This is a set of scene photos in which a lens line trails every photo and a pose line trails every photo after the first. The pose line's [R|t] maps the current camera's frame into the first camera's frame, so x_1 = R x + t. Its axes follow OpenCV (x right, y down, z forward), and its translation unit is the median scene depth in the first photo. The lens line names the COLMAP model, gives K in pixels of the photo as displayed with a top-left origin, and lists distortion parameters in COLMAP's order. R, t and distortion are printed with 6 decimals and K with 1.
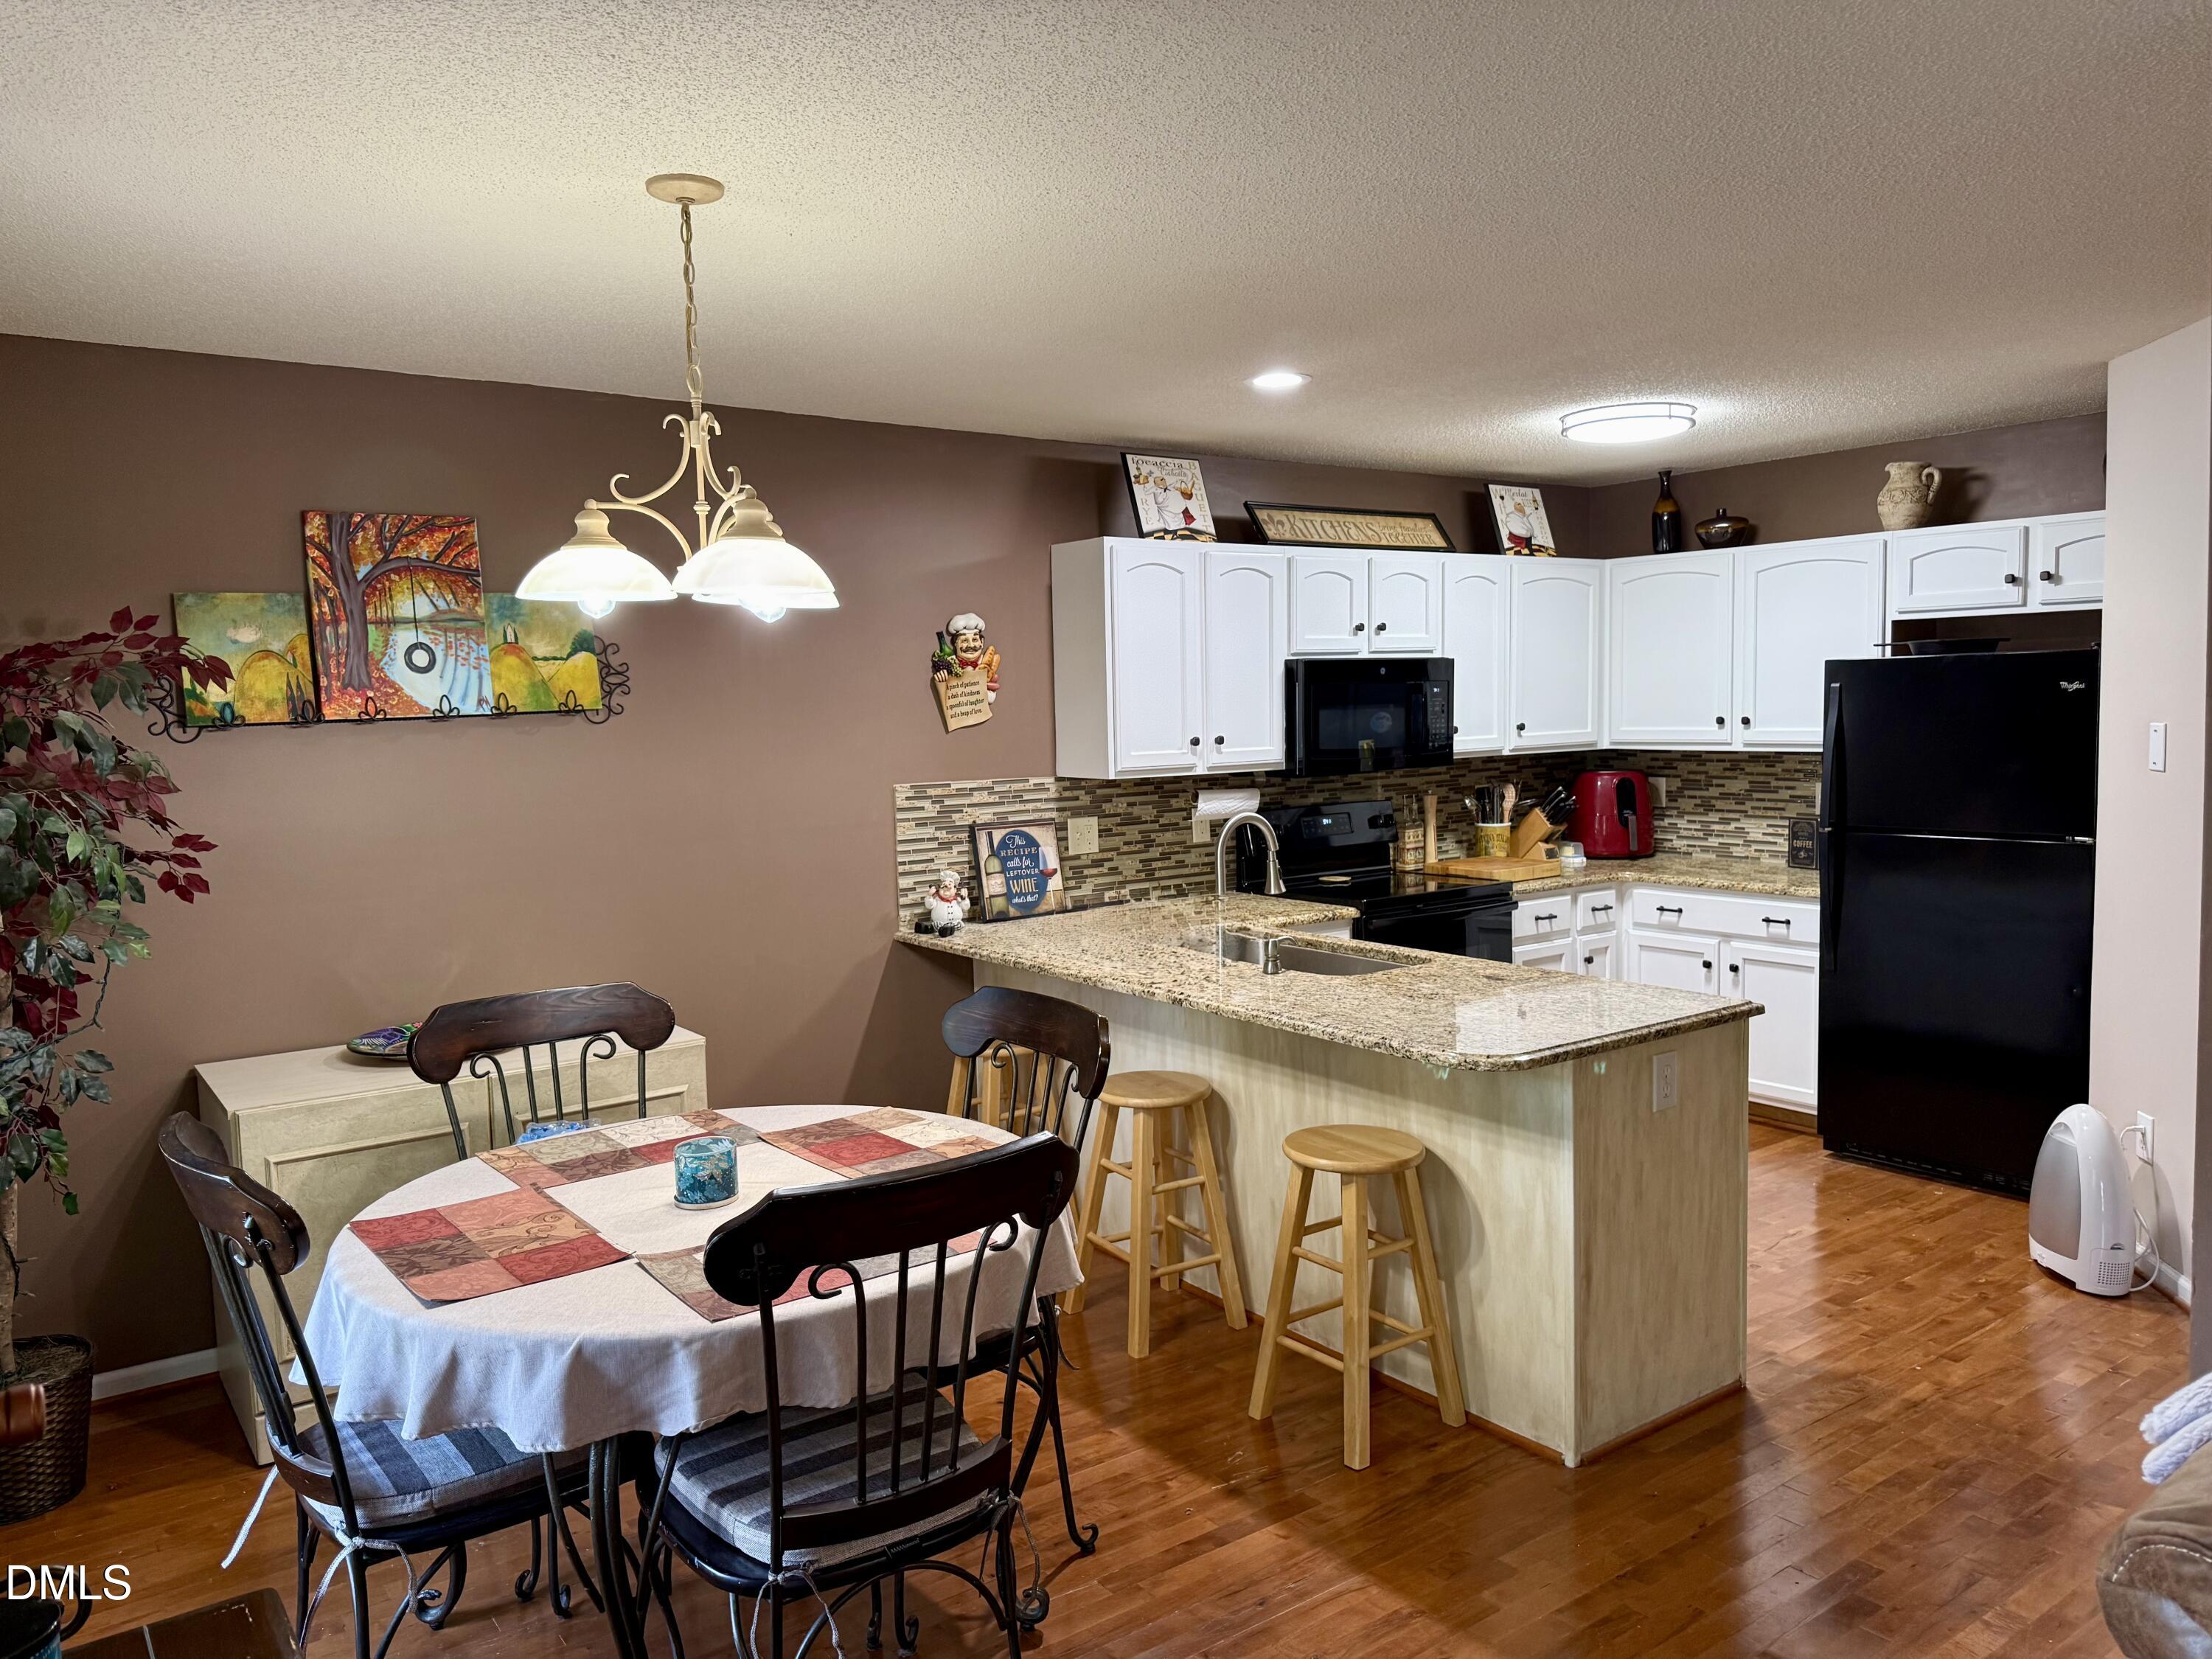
lens RADIAL K [[1572.5, 0, 1103.8], [0, 1572.5, 825.6], [0, 0, 1]] dist [0.031576, -0.048715]
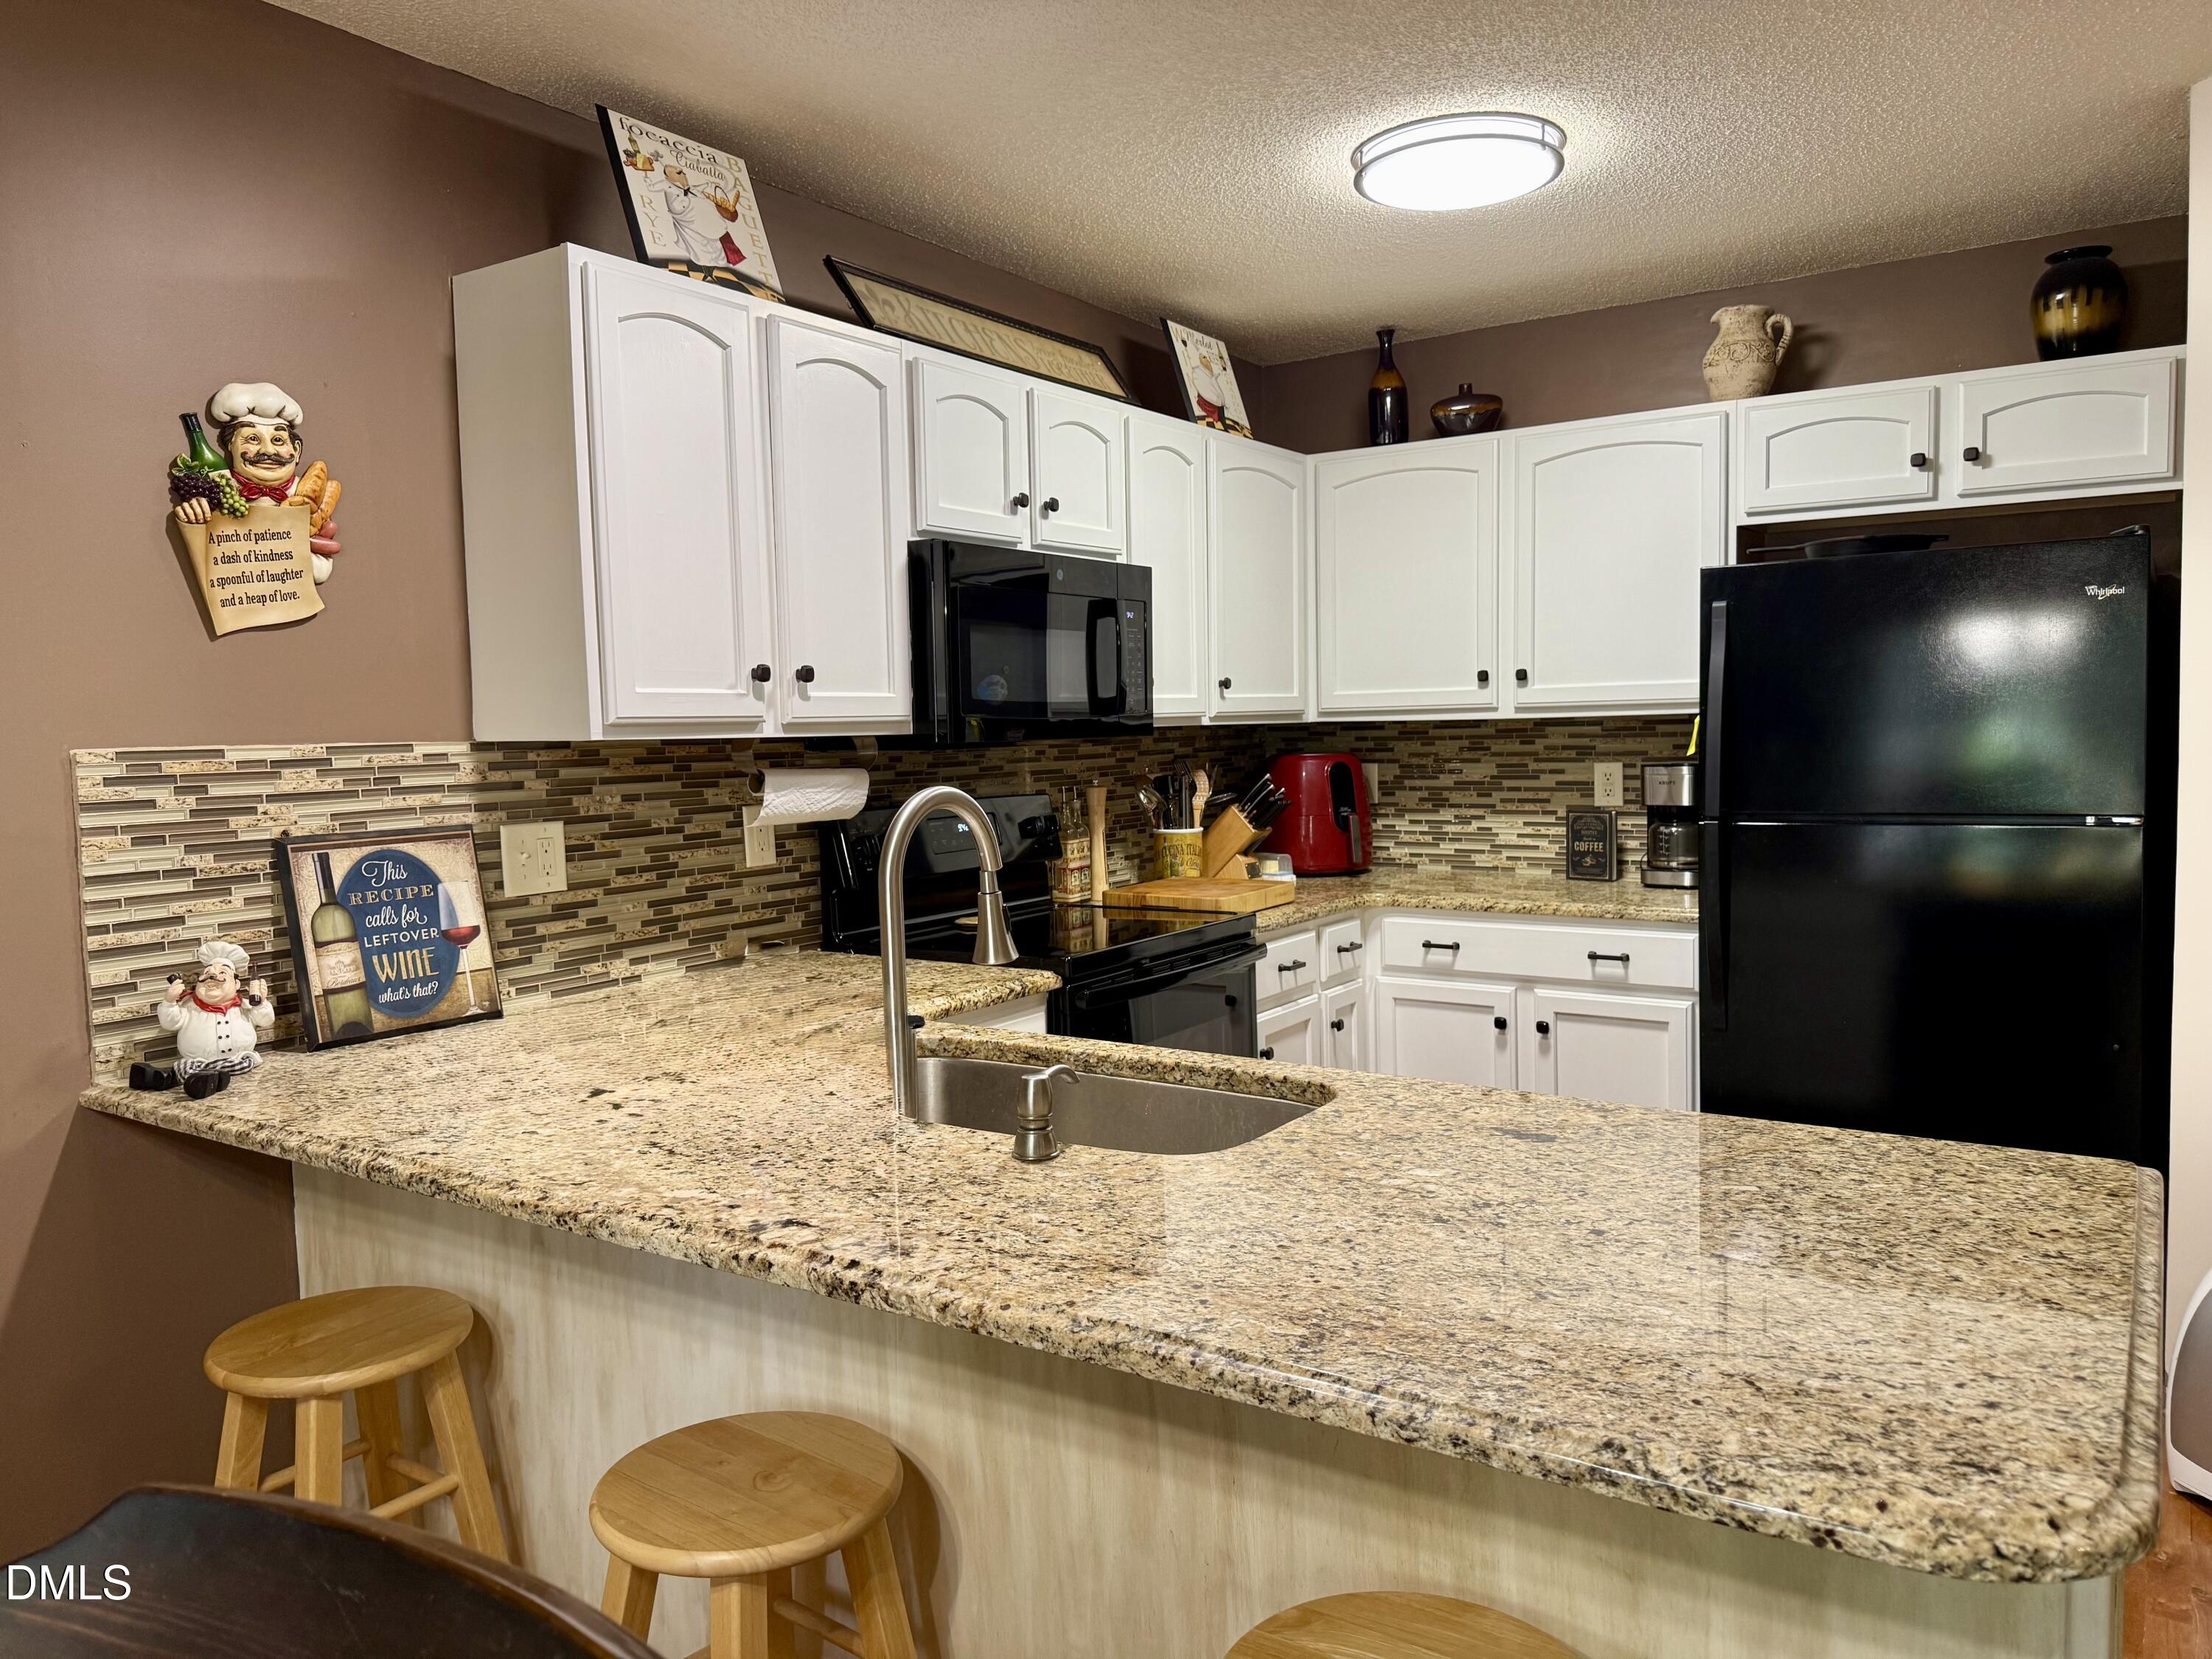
lens RADIAL K [[1572.5, 0, 1112.9], [0, 1572.5, 828.7], [0, 0, 1]] dist [0.031576, -0.048715]
pose [[0.939564, -0.021075, 0.341725, -0.011236], [0.027909, 0.999496, -0.015094, 0.009448], [-0.341234, 0.023719, 0.939679, 0.446959]]
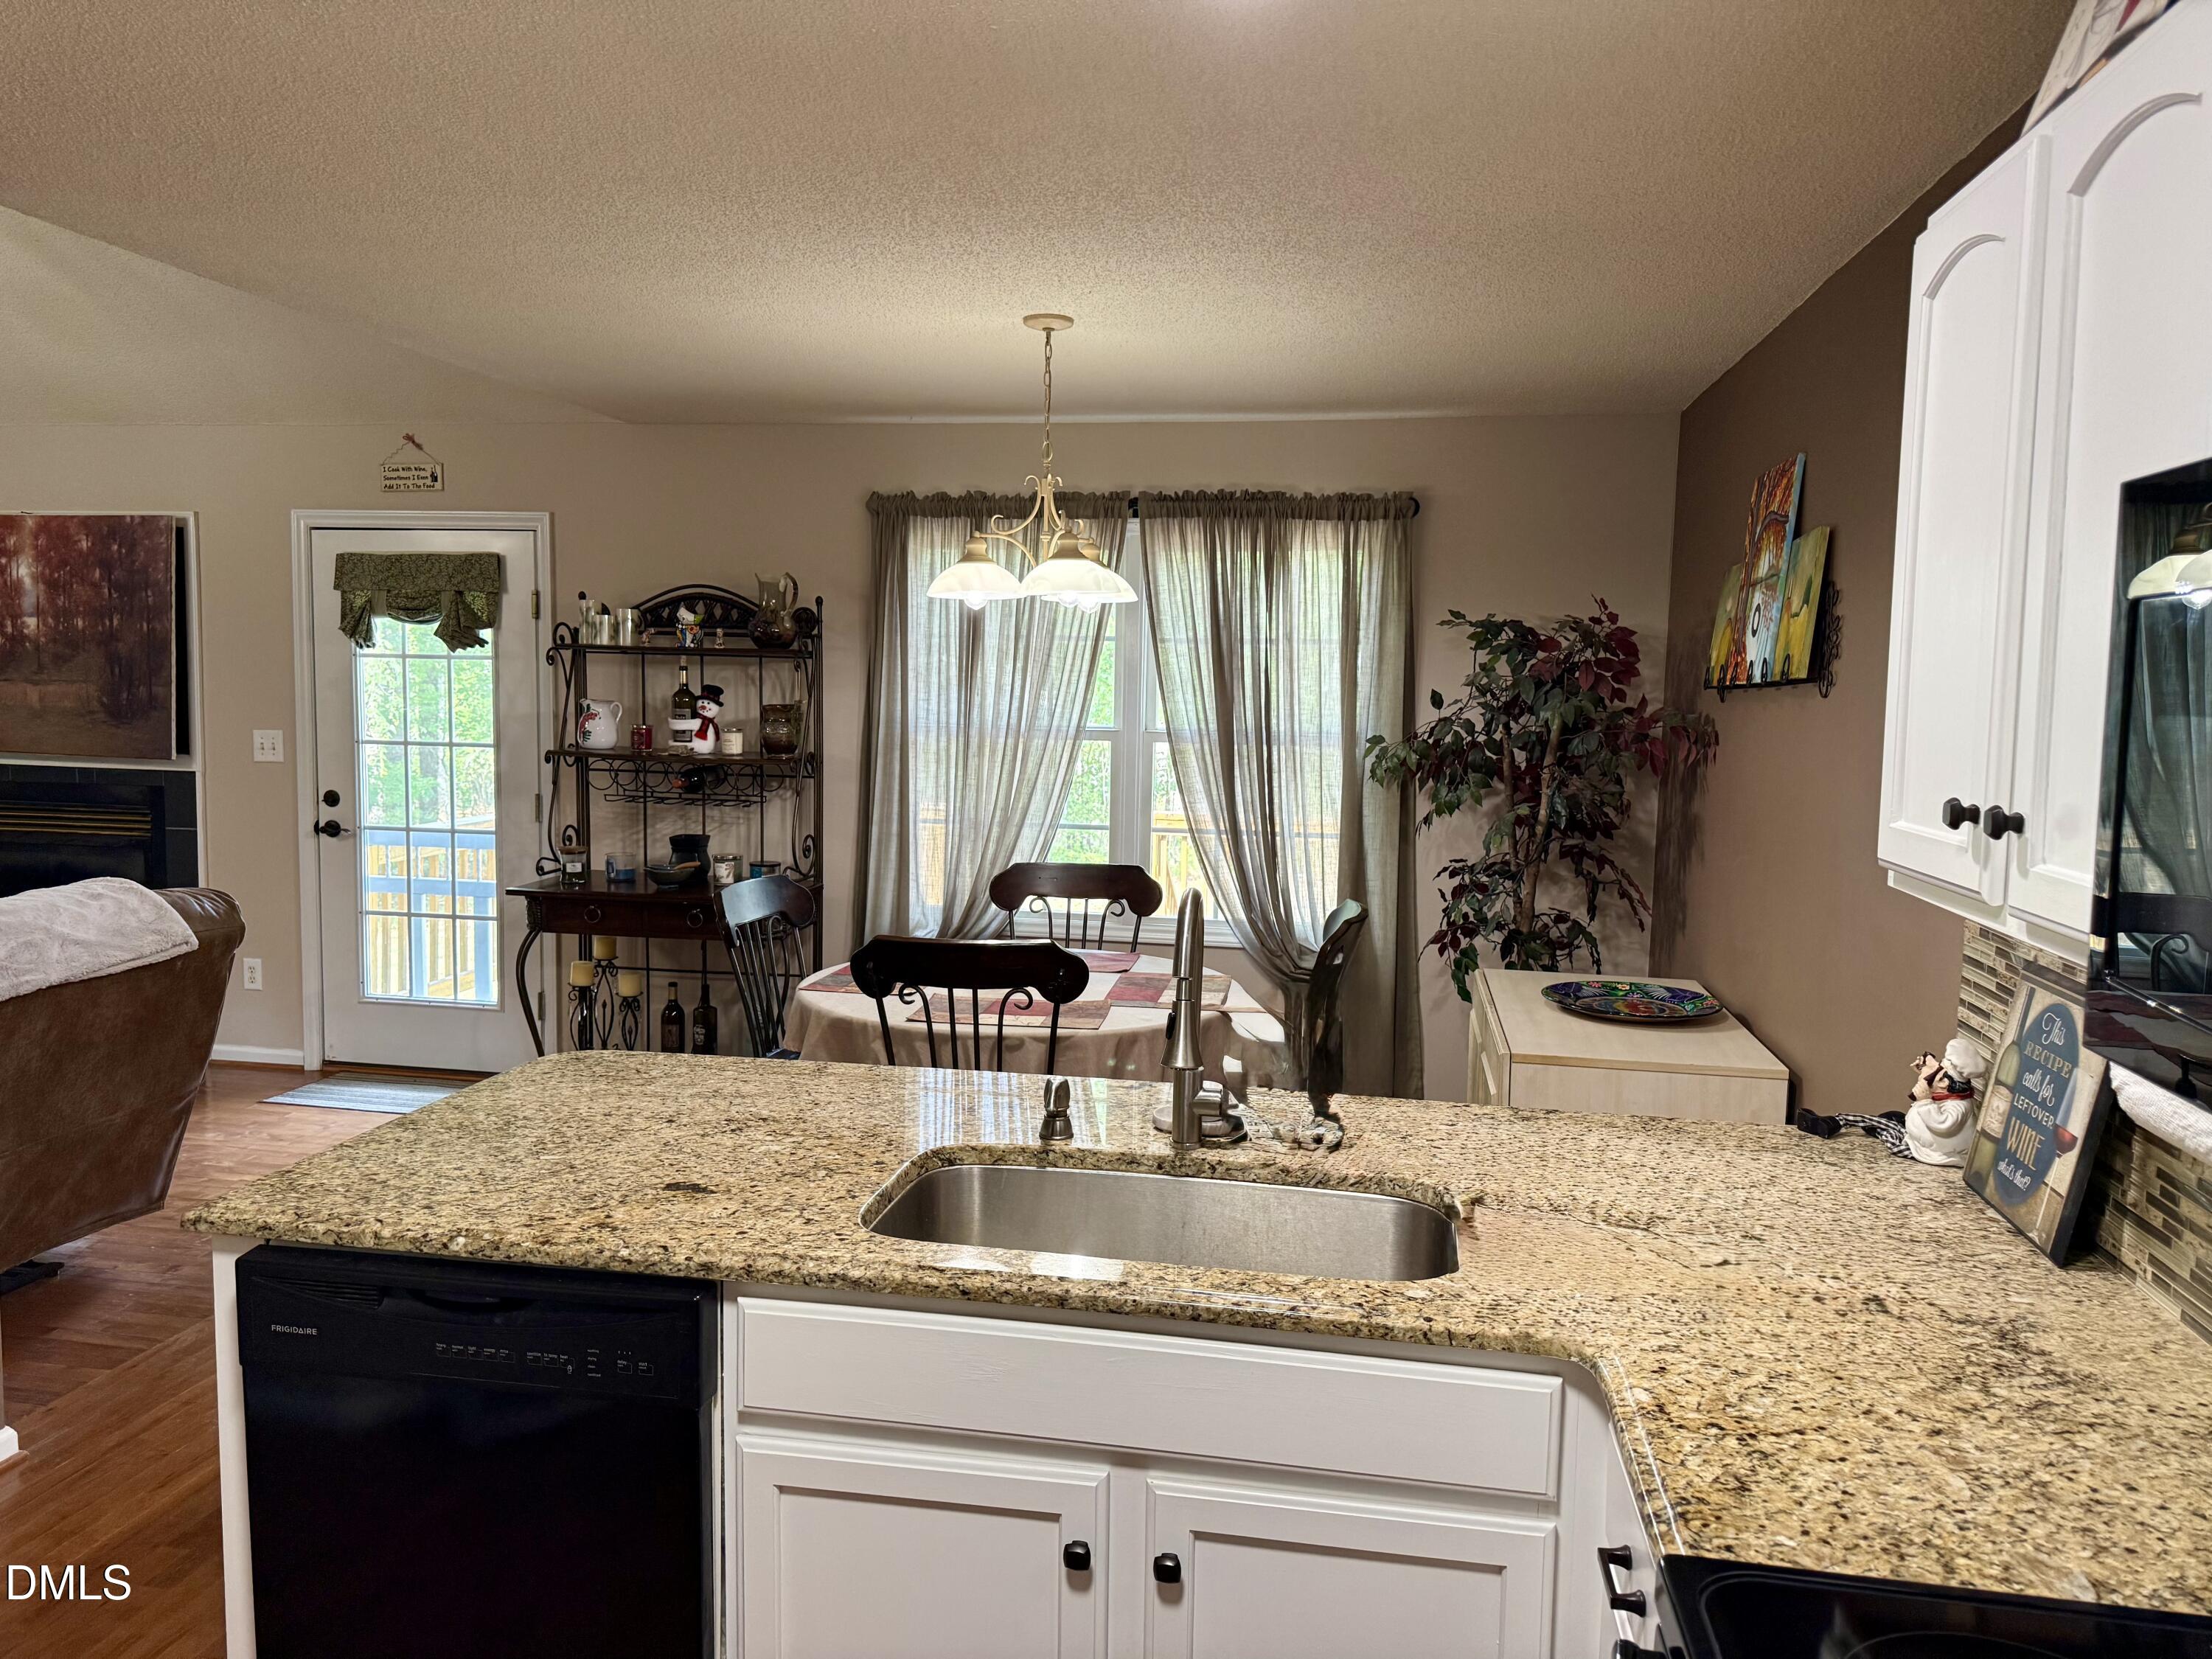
lens RADIAL K [[1572.5, 0, 1112.2], [0, 1572.5, 825.5], [0, 0, 1]] dist [0.031576, -0.048715]
pose [[-0.726263, 0.075066, -0.683306, 0.345825], [-0.056997, 0.984021, 0.168682, -0.085234], [0.685050, 0.161454, -0.710380, 1.032252]]
